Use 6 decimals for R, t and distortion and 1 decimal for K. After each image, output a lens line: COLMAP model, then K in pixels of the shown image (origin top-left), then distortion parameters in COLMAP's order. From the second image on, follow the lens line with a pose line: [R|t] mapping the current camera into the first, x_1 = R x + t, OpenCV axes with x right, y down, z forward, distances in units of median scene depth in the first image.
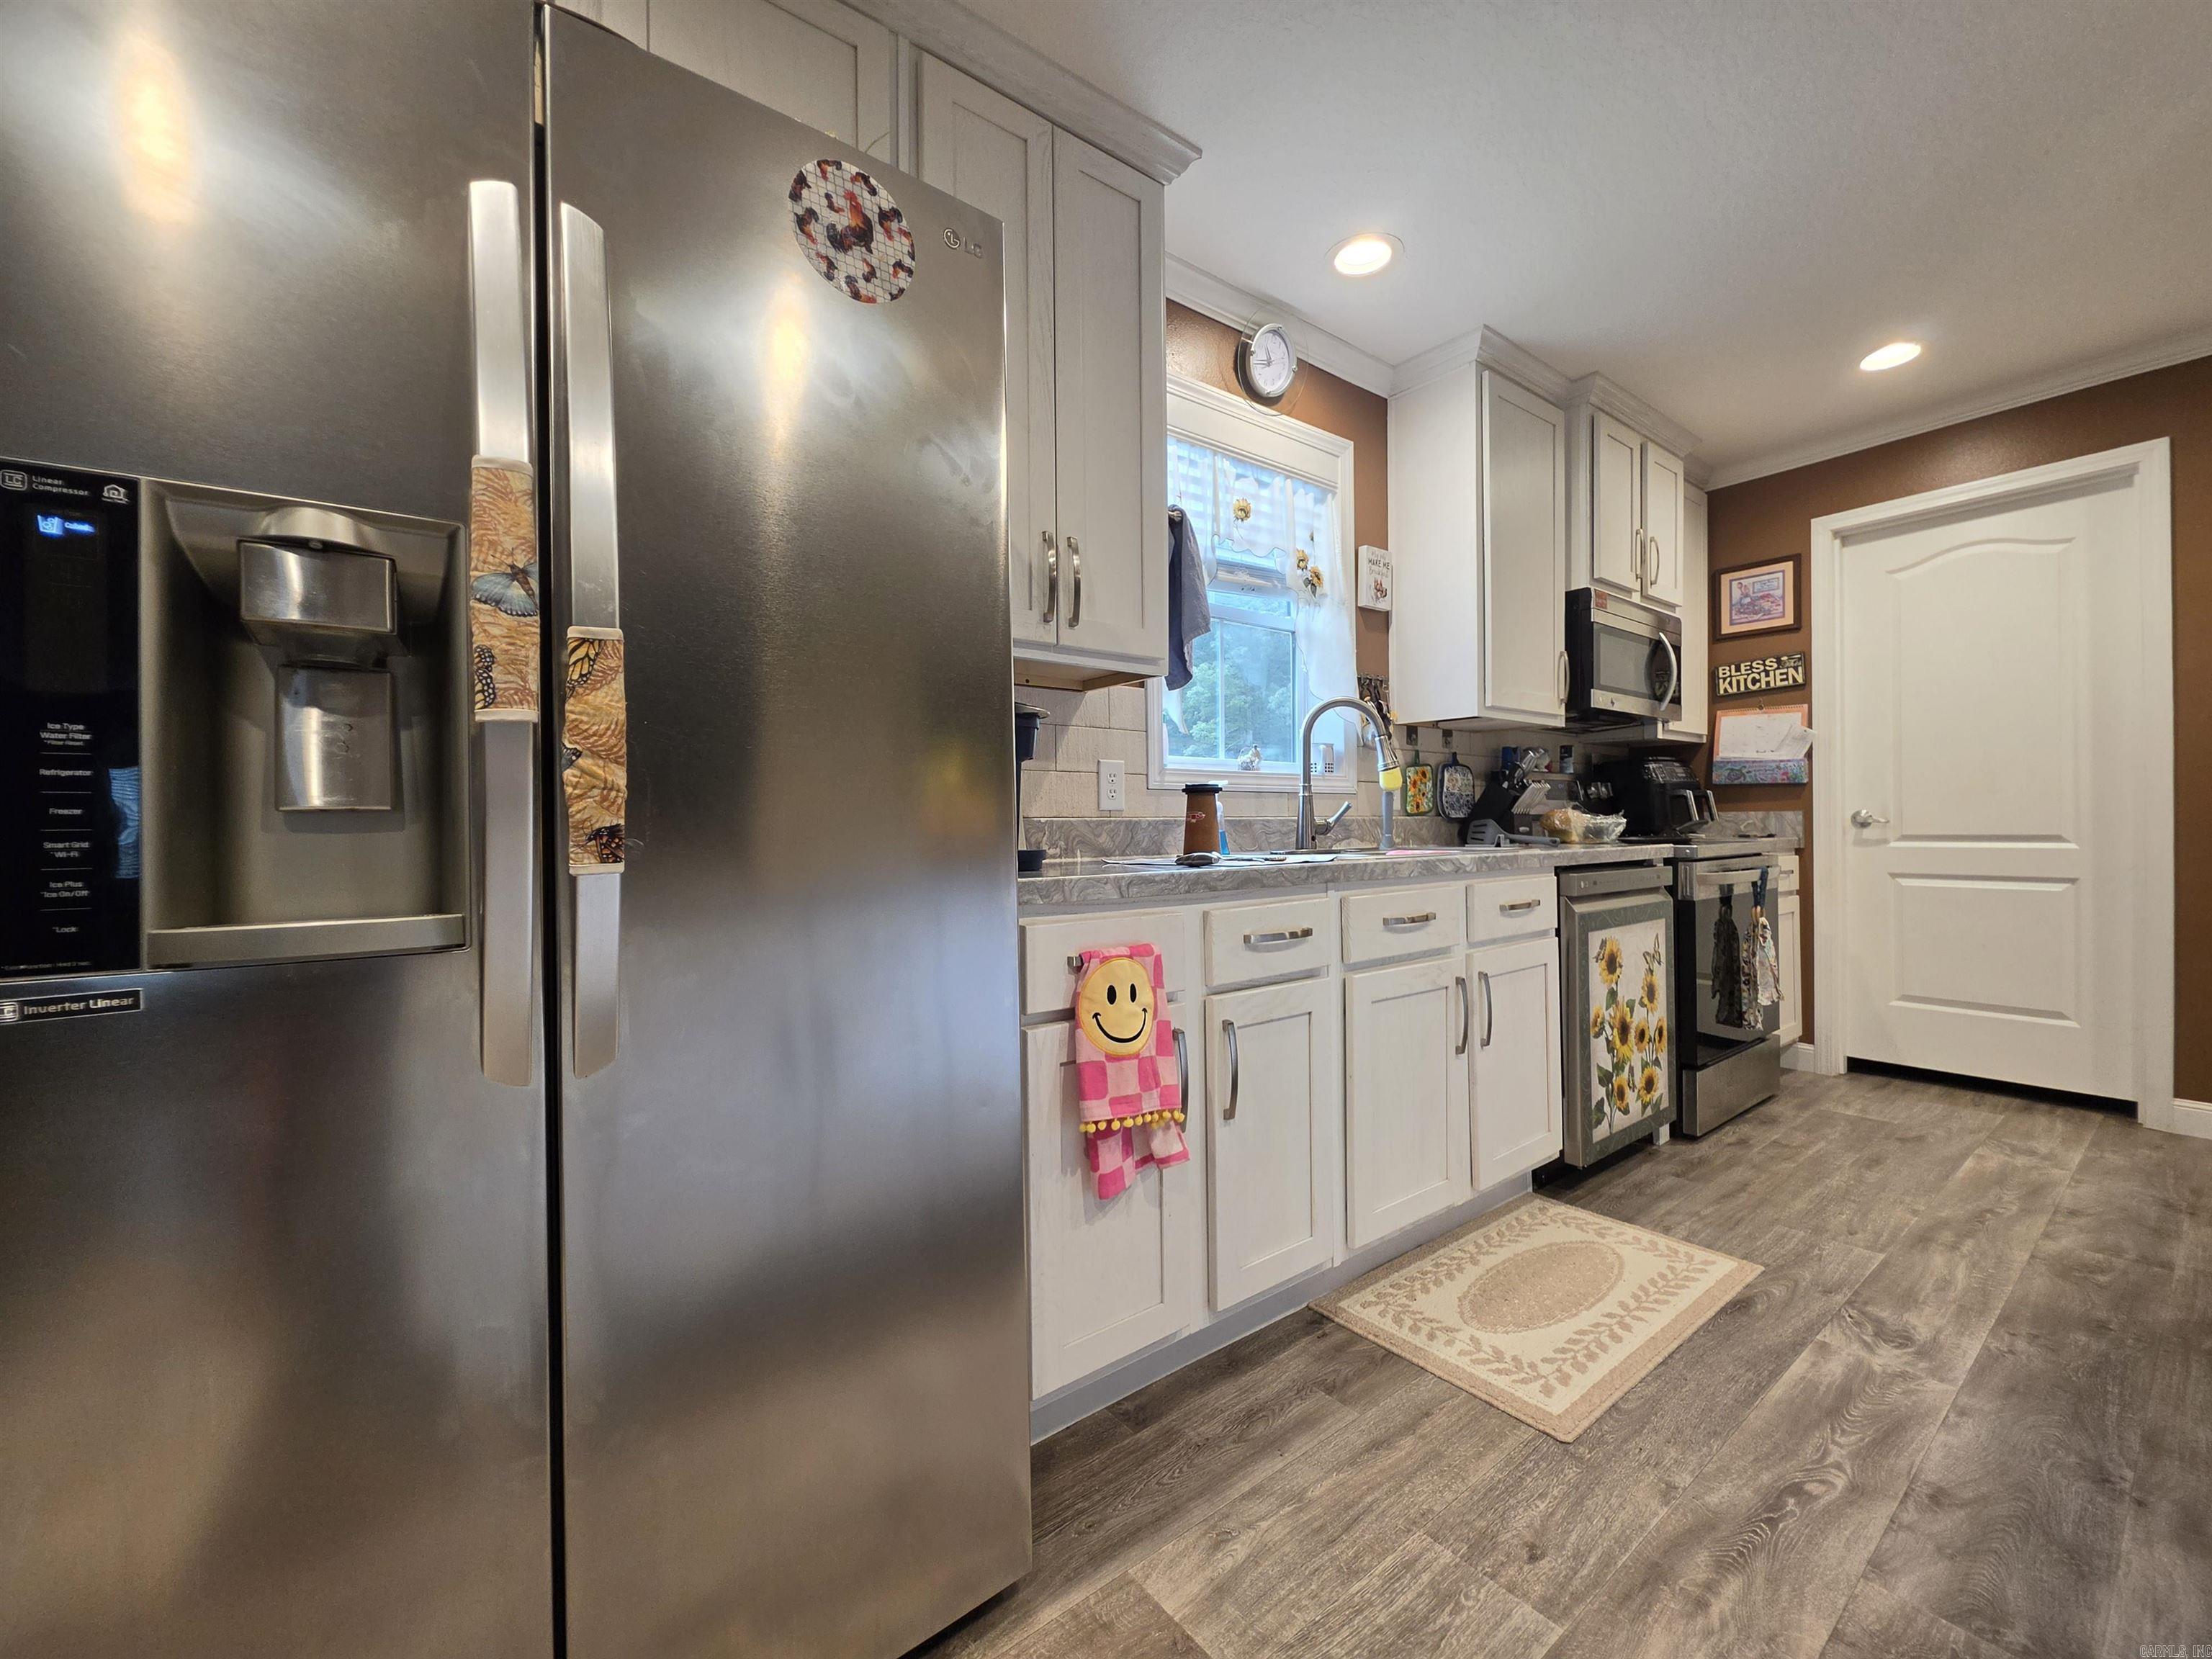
lens RADIAL K [[887.1, 0, 1100.3], [0, 887.1, 827.9], [0, 0, 1]] dist [-0.005256, 0.000912]
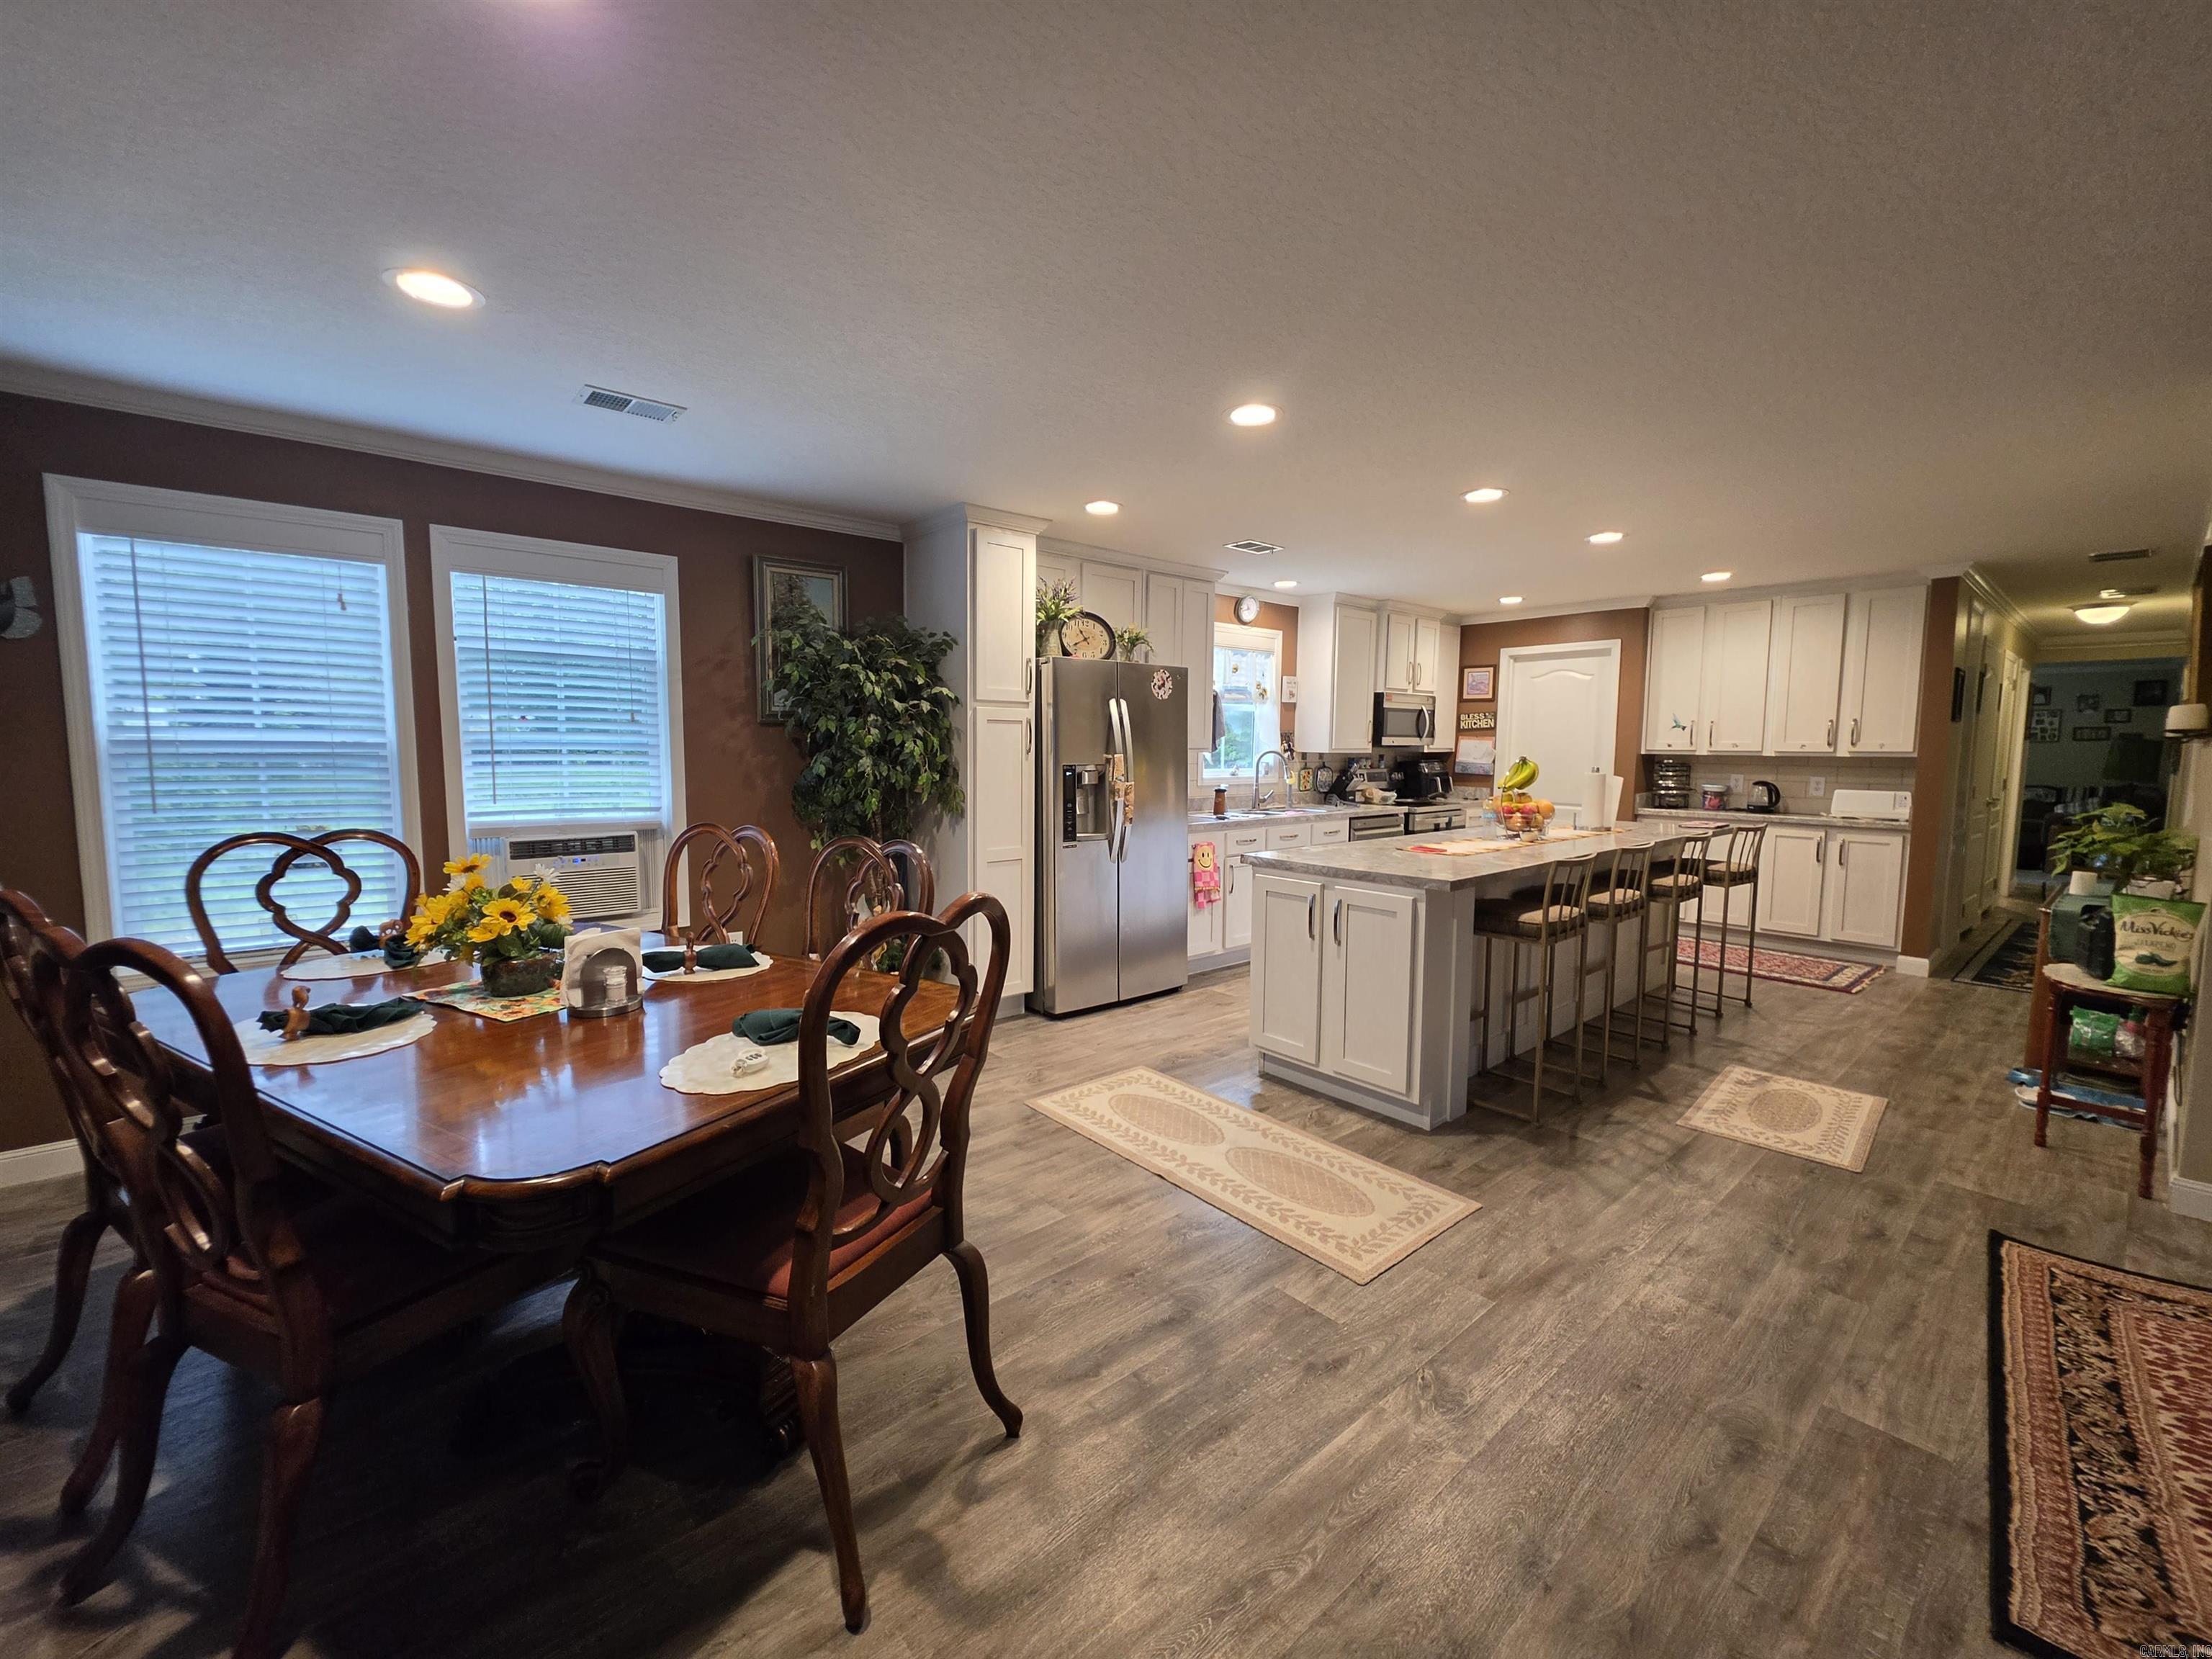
lens RADIAL K [[887.1, 0, 1106.4], [0, 887.1, 825.9], [0, 0, 1]] dist [-0.005256, 0.000912]
pose [[0.998111, 0.013526, 0.059928, -0.359002], [-0.019045, 0.995529, 0.092518, -0.157901], [-0.058408, -0.093485, 0.993906, -1.552520]]
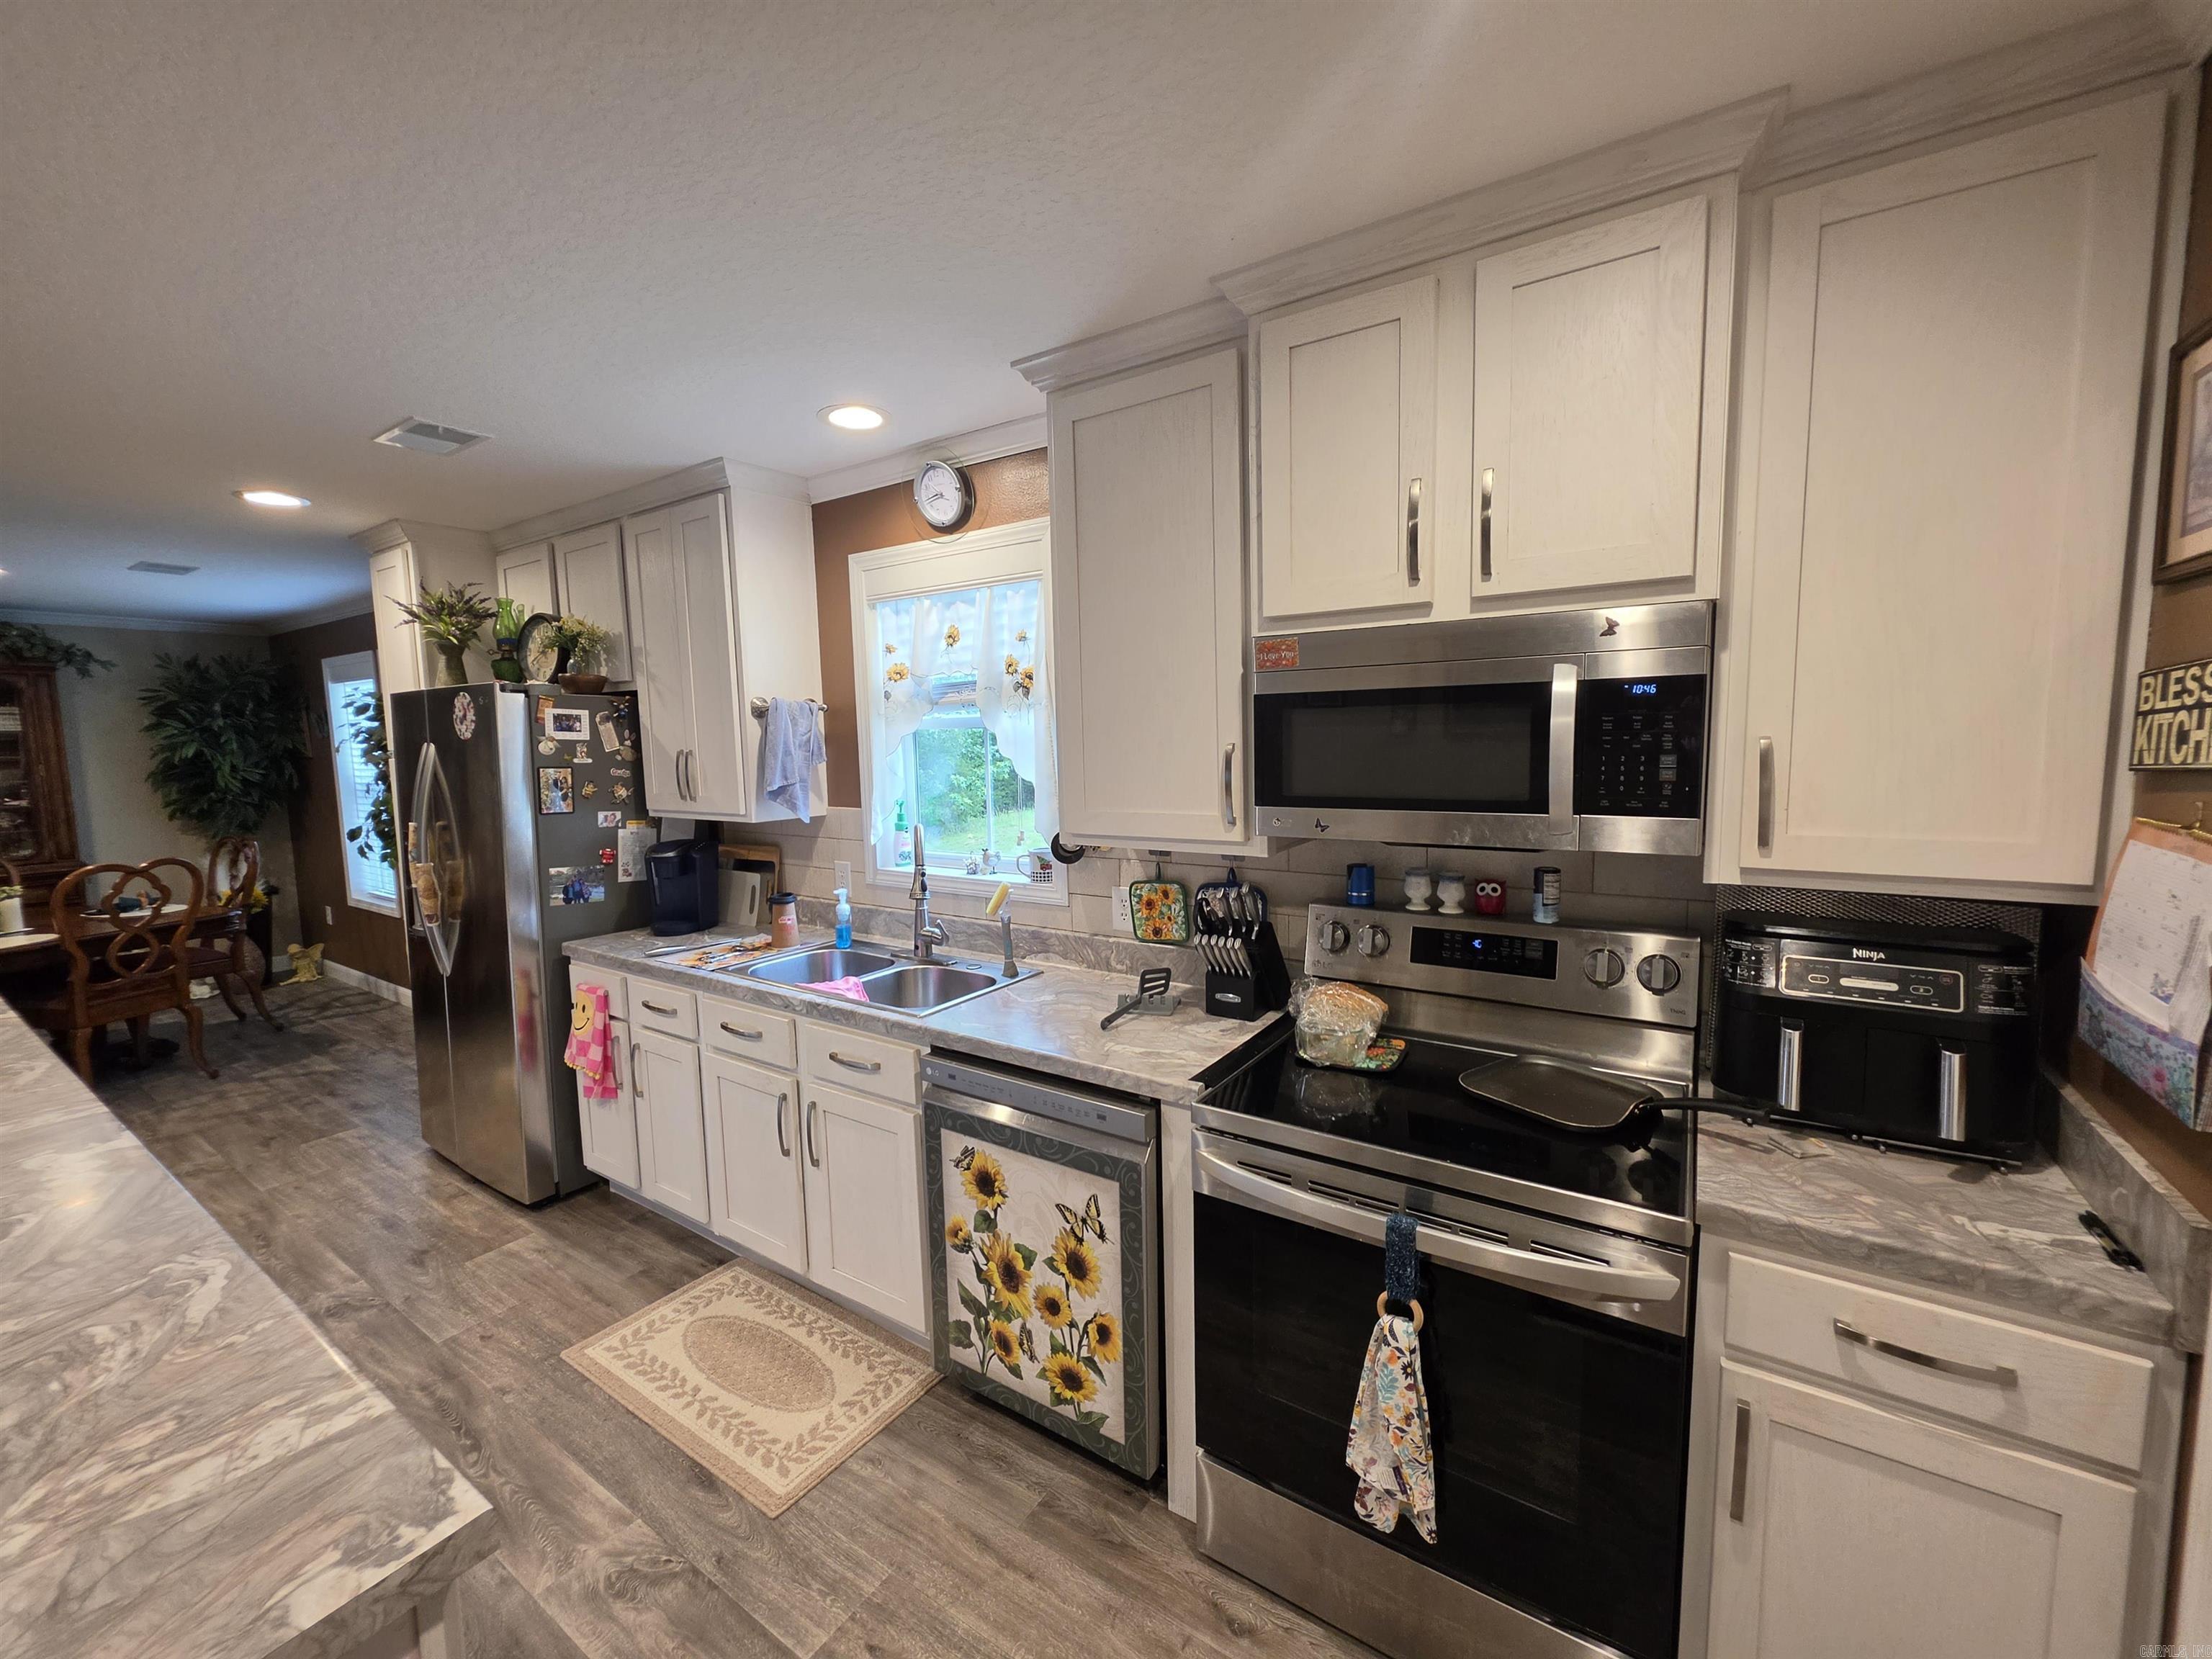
lens RADIAL K [[887.1, 0, 1101.5], [0, 887.1, 823.3], [0, 0, 1]] dist [-0.005256, 0.000912]
pose [[0.327671, 0.093990, -0.940105, 1.366648], [0.013389, 0.994477, 0.104093, -0.259135], [0.944697, -0.046696, 0.324603, 0.868838]]
